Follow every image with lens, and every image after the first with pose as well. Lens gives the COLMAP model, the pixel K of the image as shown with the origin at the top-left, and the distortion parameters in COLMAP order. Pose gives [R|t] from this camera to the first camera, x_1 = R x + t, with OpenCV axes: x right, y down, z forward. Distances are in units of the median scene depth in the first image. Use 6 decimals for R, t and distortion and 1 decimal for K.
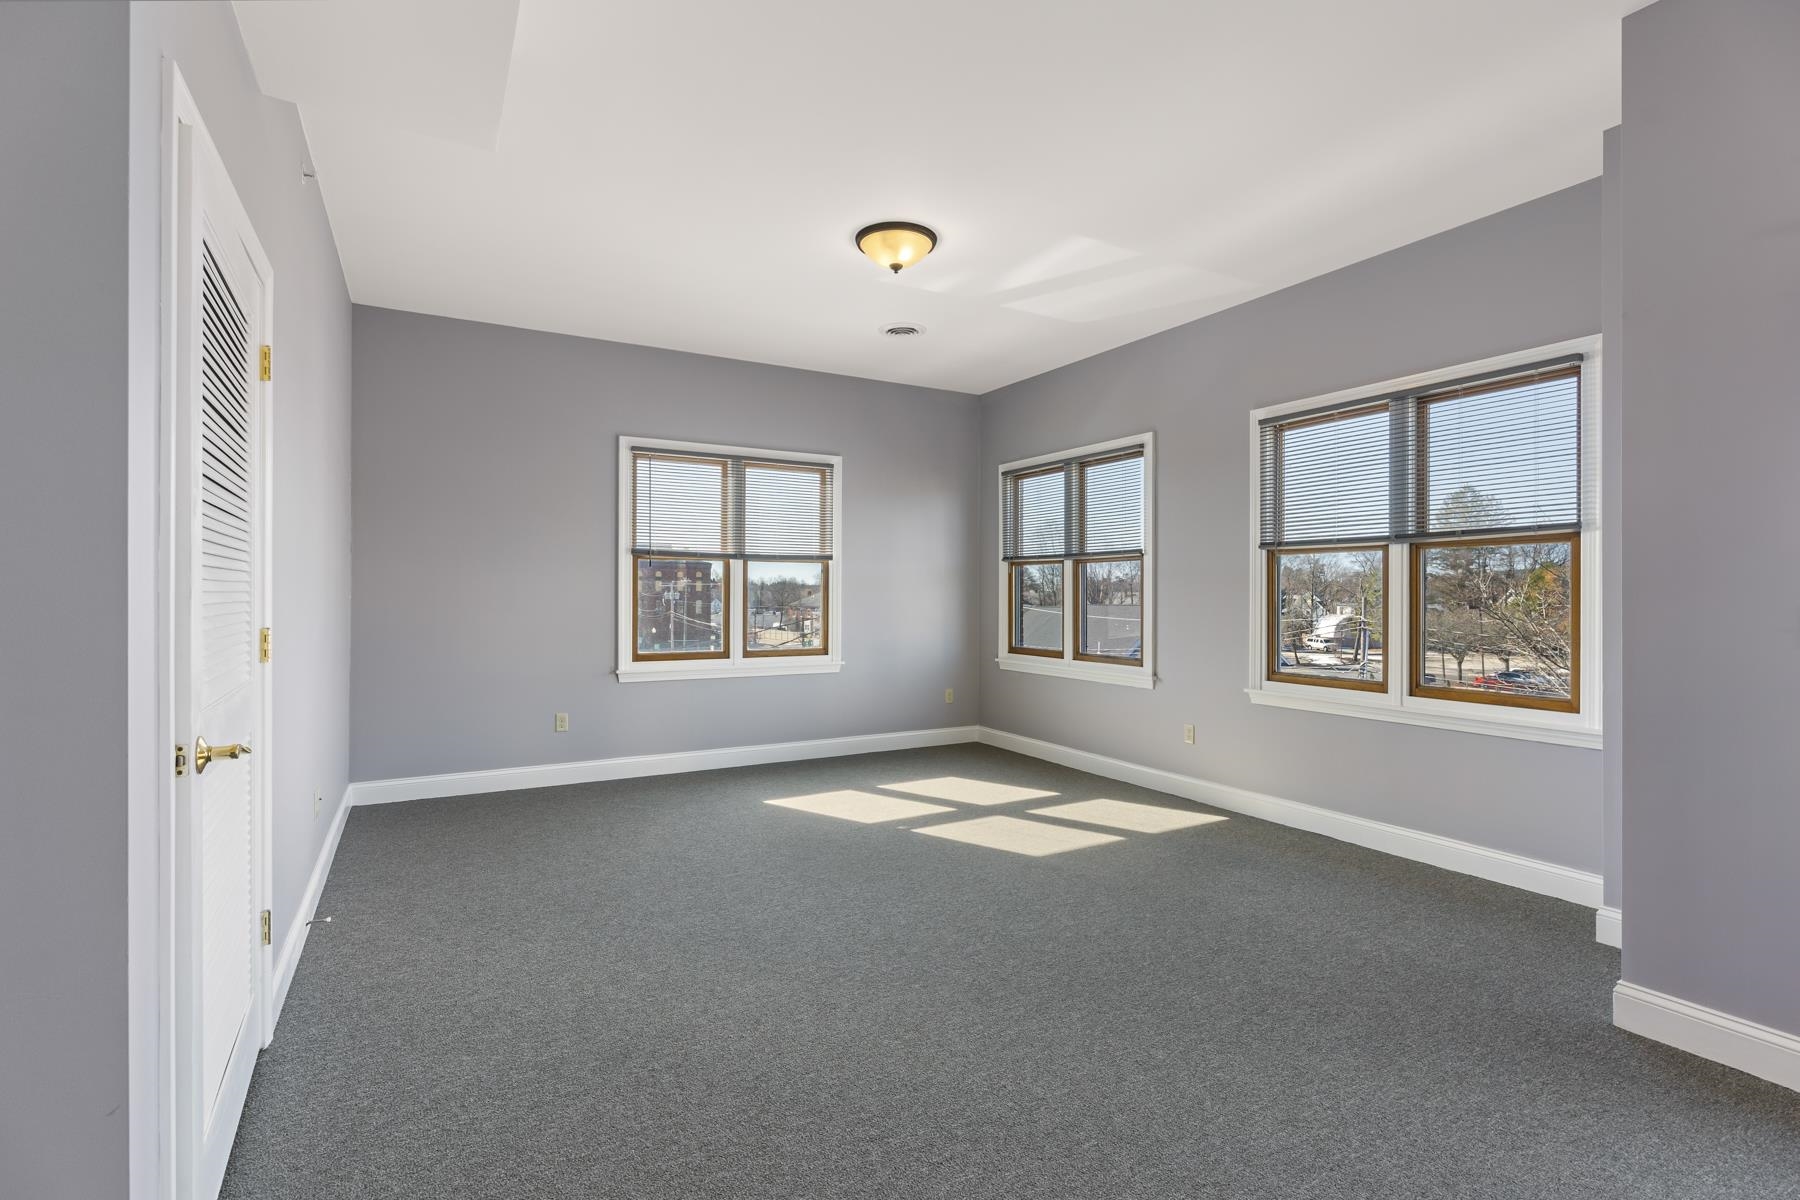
lens RADIAL K [[872.2, 0, 939.5], [0, 872.2, 592.9], [0, 0, 1]] dist [-0.000600, -0.000604]
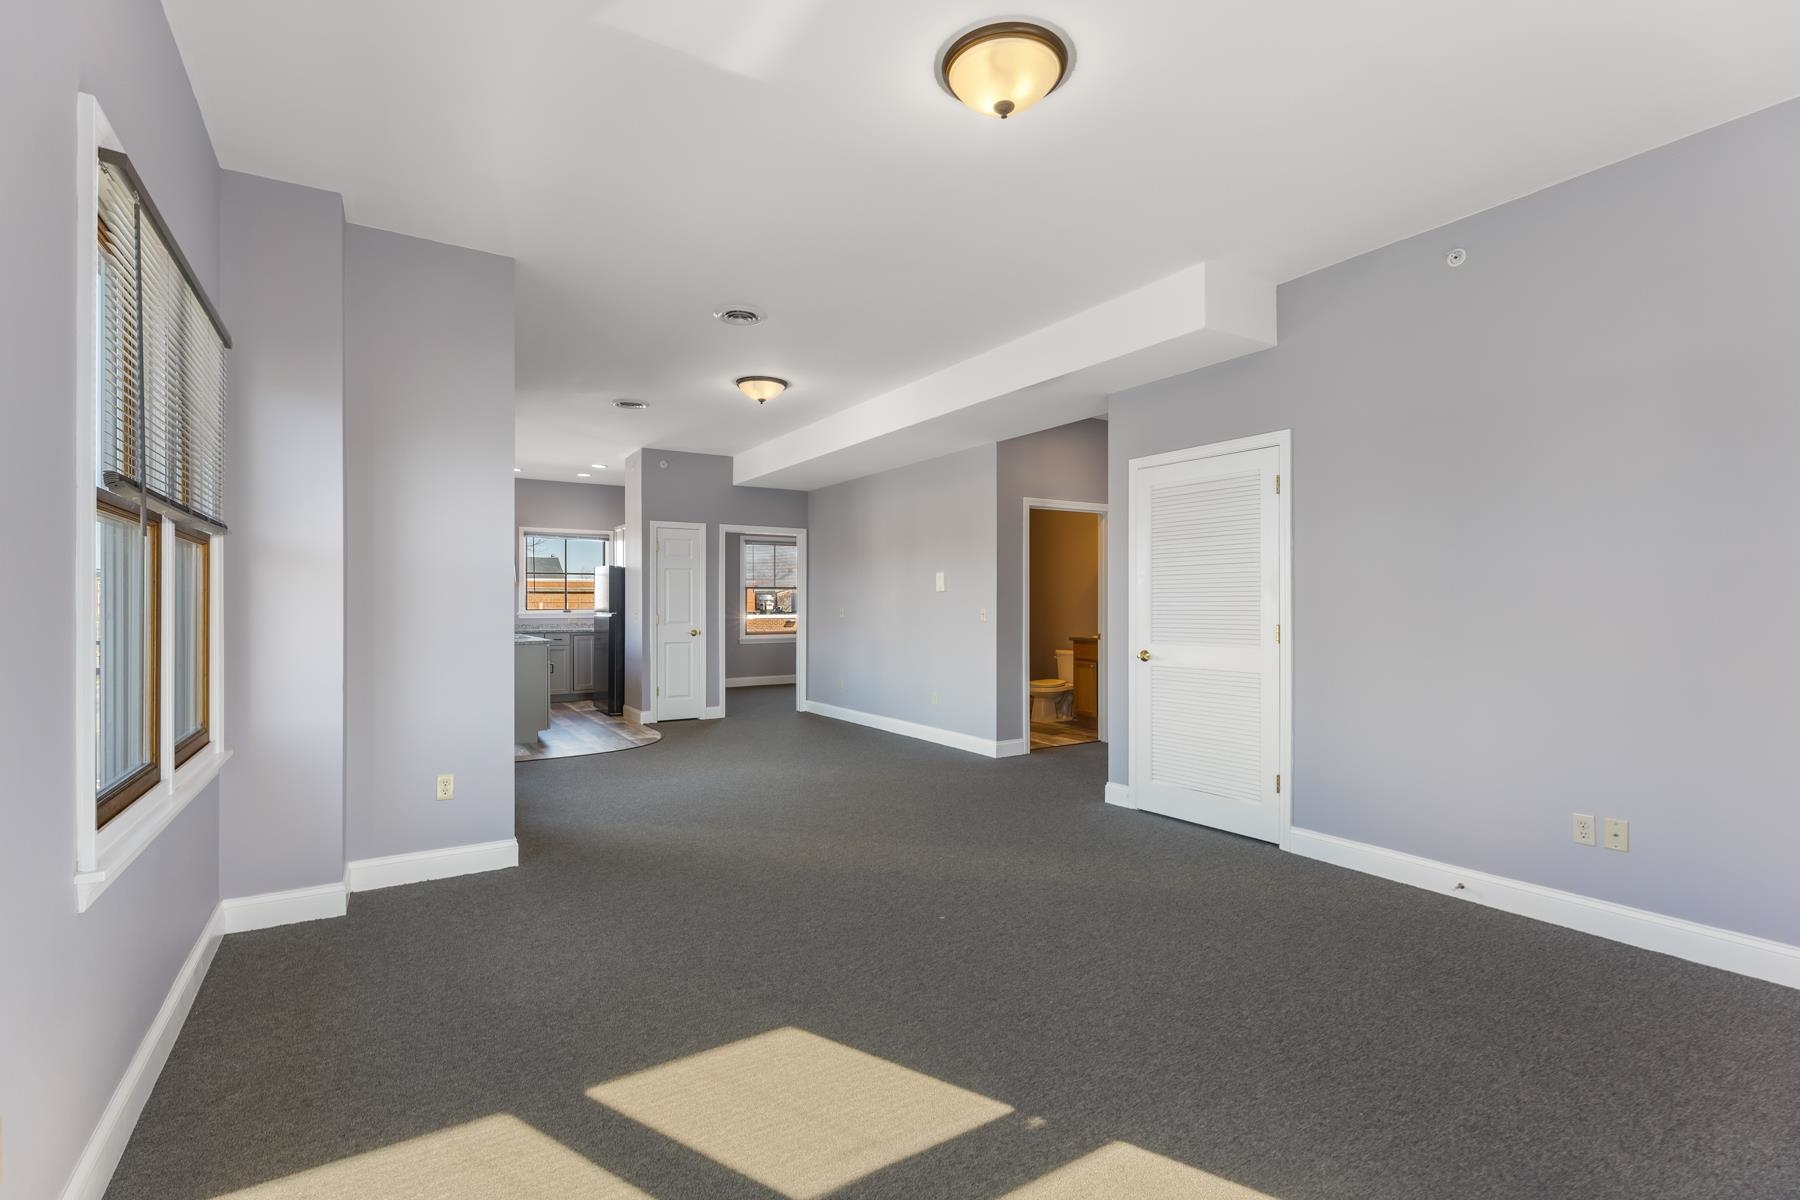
lens RADIAL K [[818.8, 0, 897.7], [0, 818.8, 606.2], [0, 0, 1]] dist [0.002291, 0.000645]
pose [[-0.999905, -0.003087, -0.013424, 0.035260], [-0.003058, 0.999993, -0.002178, 0.001942], [0.013430, -0.002137, -0.999908, 1.420345]]
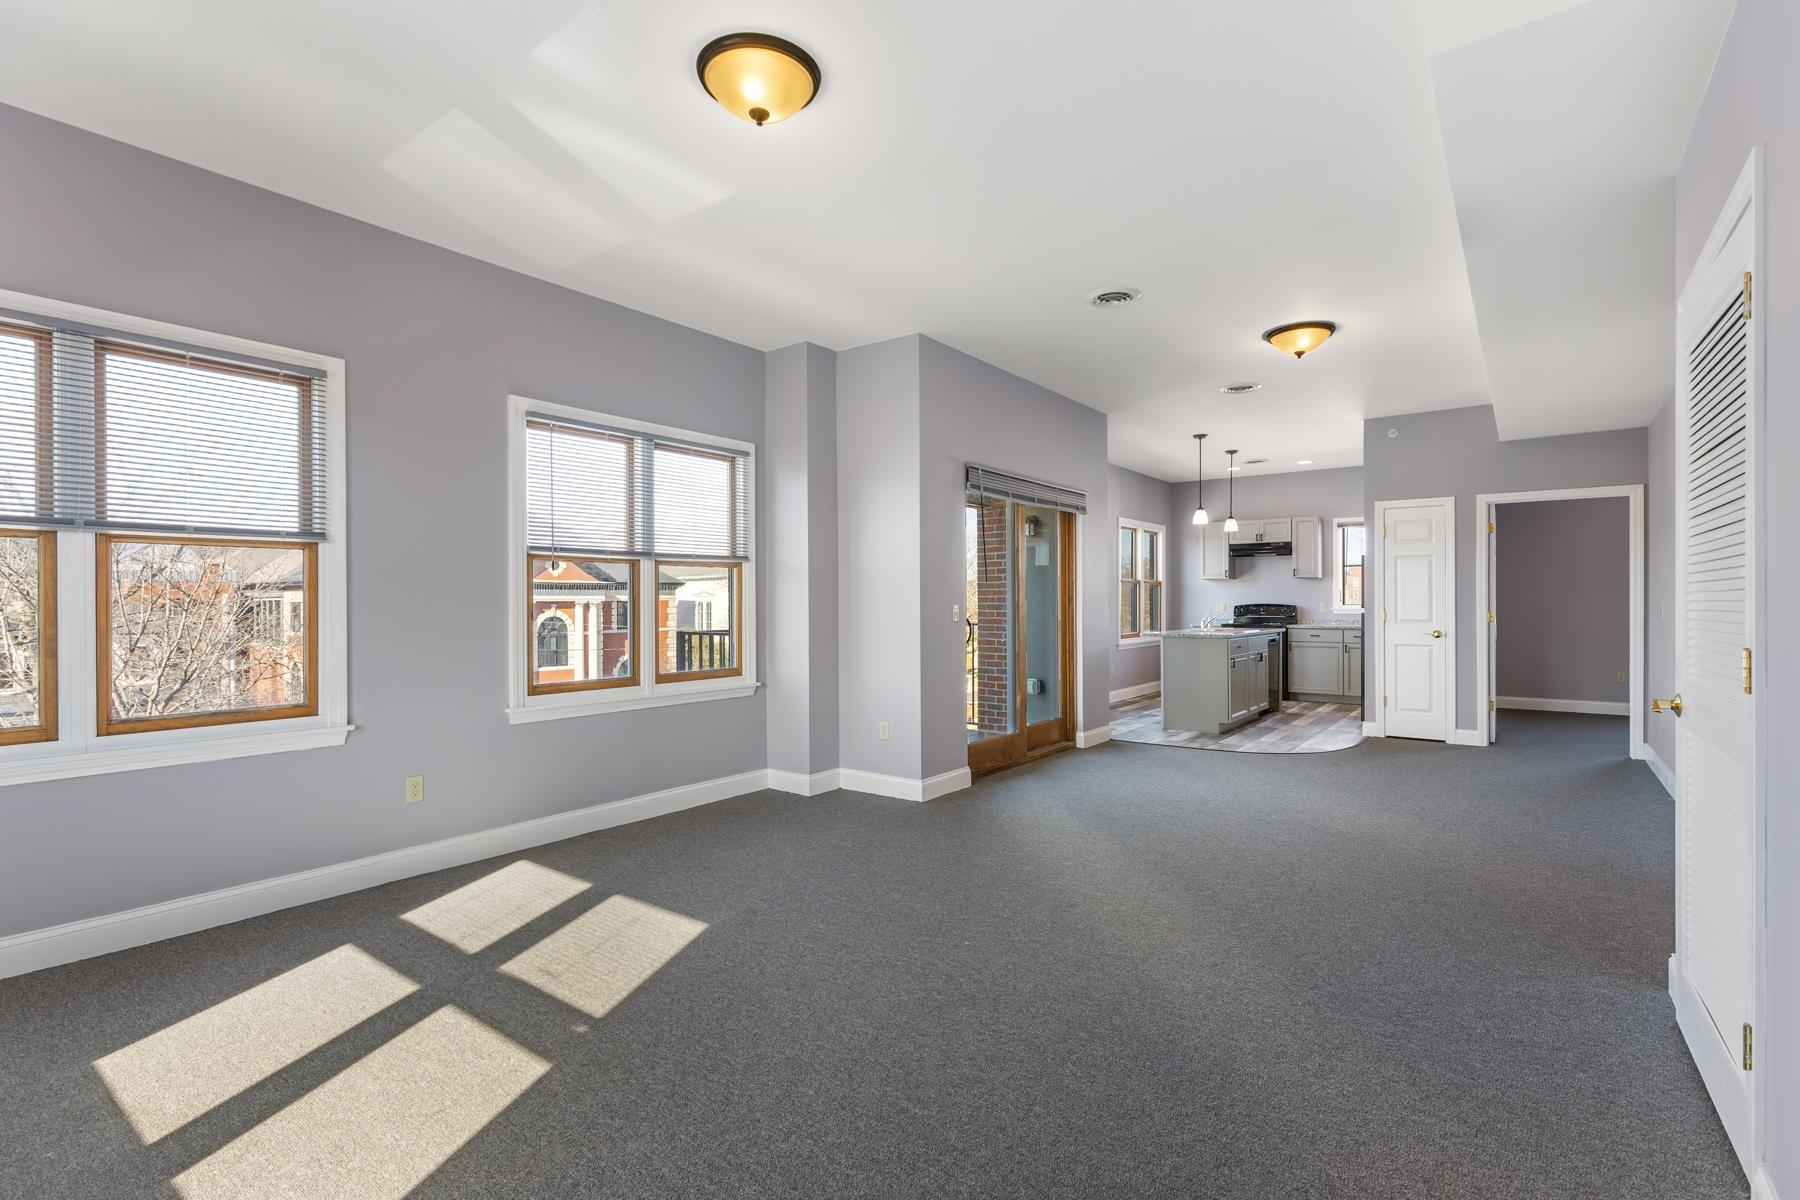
lens RADIAL K [[818.8, 0, 897.7], [0, 818.8, 606.2], [0, 0, 1]] dist [0.002291, 0.000645]
pose [[-0.373538, -0.006654, 0.927591, -0.593171], [-0.001245, 0.999977, 0.006672, -0.000074], [-0.927614, 0.001337, -0.373538, 1.001855]]
